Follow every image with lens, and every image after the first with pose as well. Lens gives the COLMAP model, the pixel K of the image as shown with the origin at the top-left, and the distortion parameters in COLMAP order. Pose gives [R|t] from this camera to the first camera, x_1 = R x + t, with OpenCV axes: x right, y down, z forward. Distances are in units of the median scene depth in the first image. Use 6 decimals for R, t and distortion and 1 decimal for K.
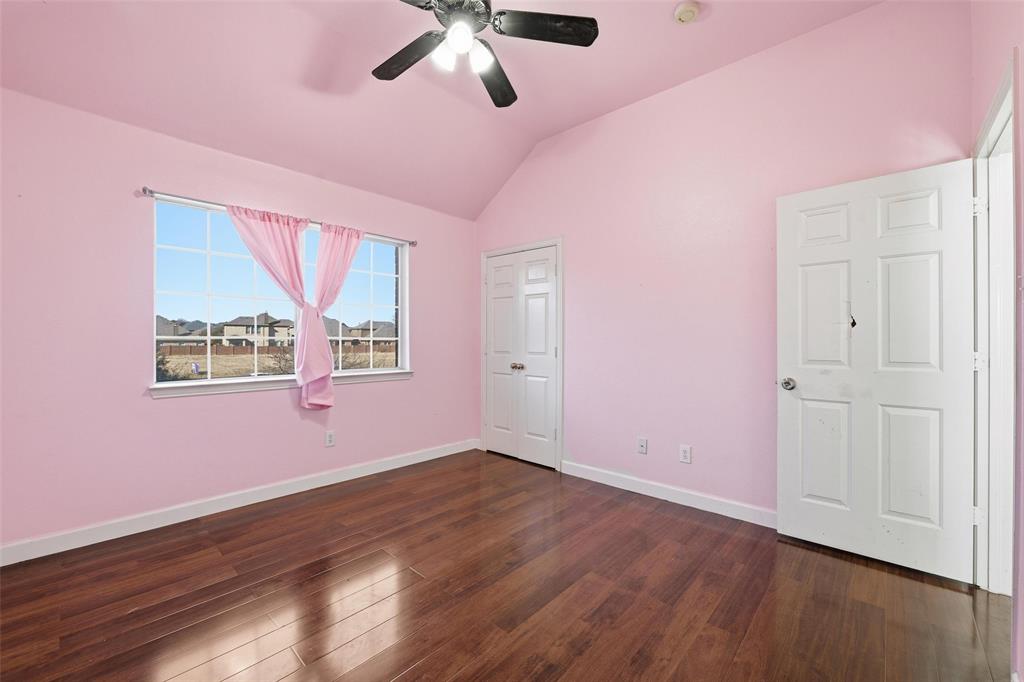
lens RADIAL K [[412.3, 0, 521.1], [0, 412.3, 337.3], [0, 0, 1]] dist [-0.002071, -0.000287]
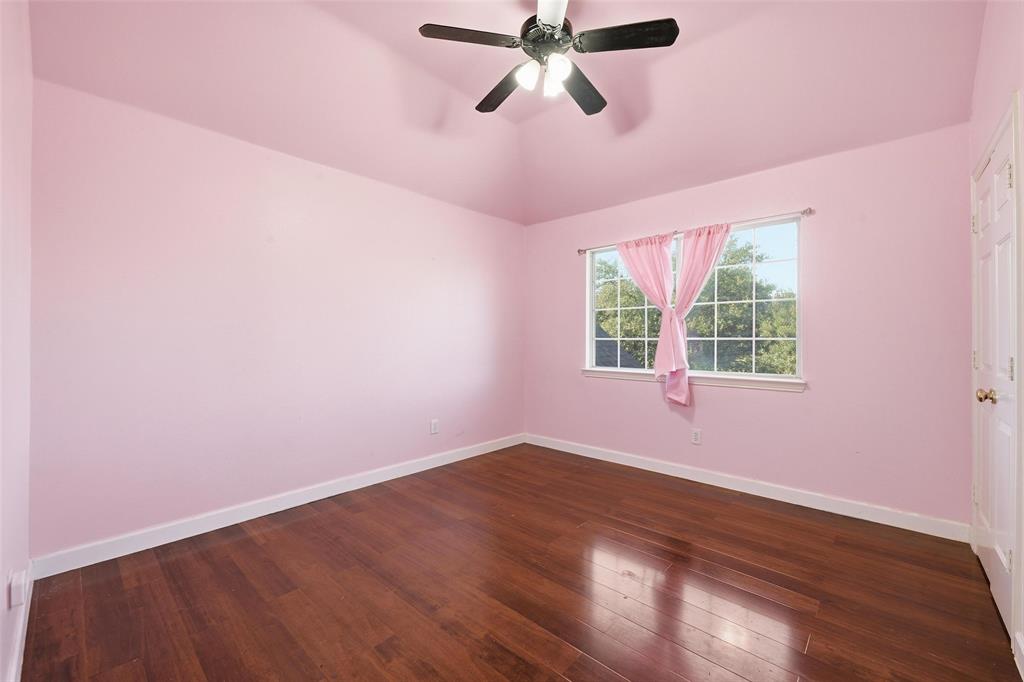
lens RADIAL K [[412.3, 0, 511.7], [0, 412.3, 336.1], [0, 0, 1]] dist [-0.002071, -0.000287]
pose [[-0.003717, -0.012476, -0.999915, 0.580738], [0.001961, 0.999920, -0.012483, 0.007837], [0.999991, -0.002007, -0.003692, 0.557686]]
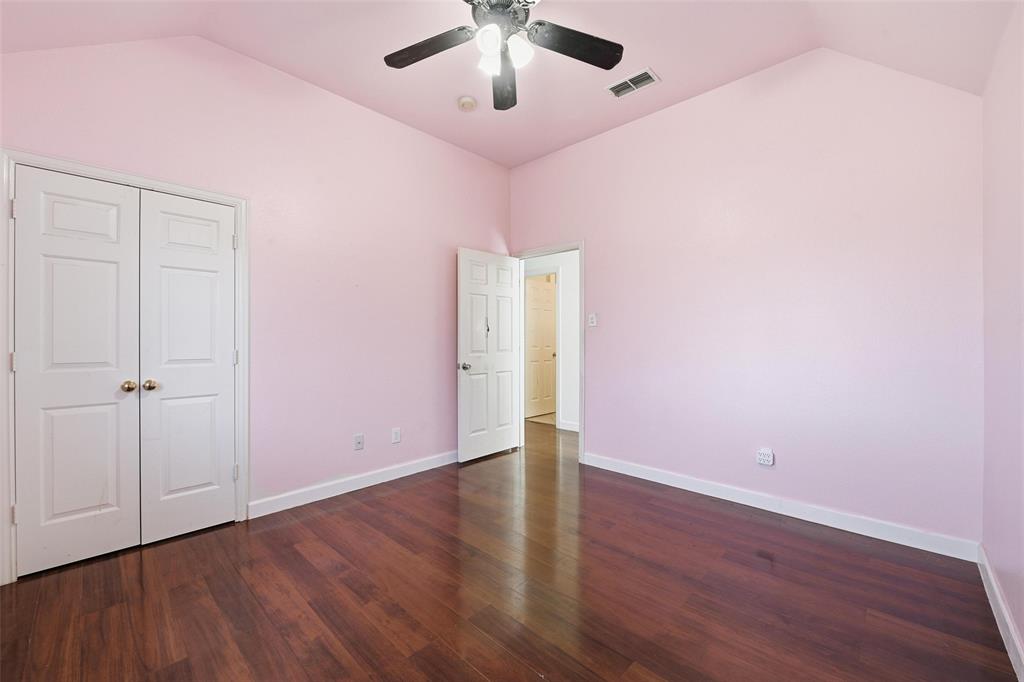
lens RADIAL K [[412.3, 0, 509.7], [0, 412.3, 339.4], [0, 0, 1]] dist [-0.002071, -0.000287]
pose [[0.032327, -0.005489, 0.999462, -0.702536], [-0.003571, 0.999978, 0.005607, -0.000890], [-0.999471, -0.003750, 0.032306, 0.577871]]
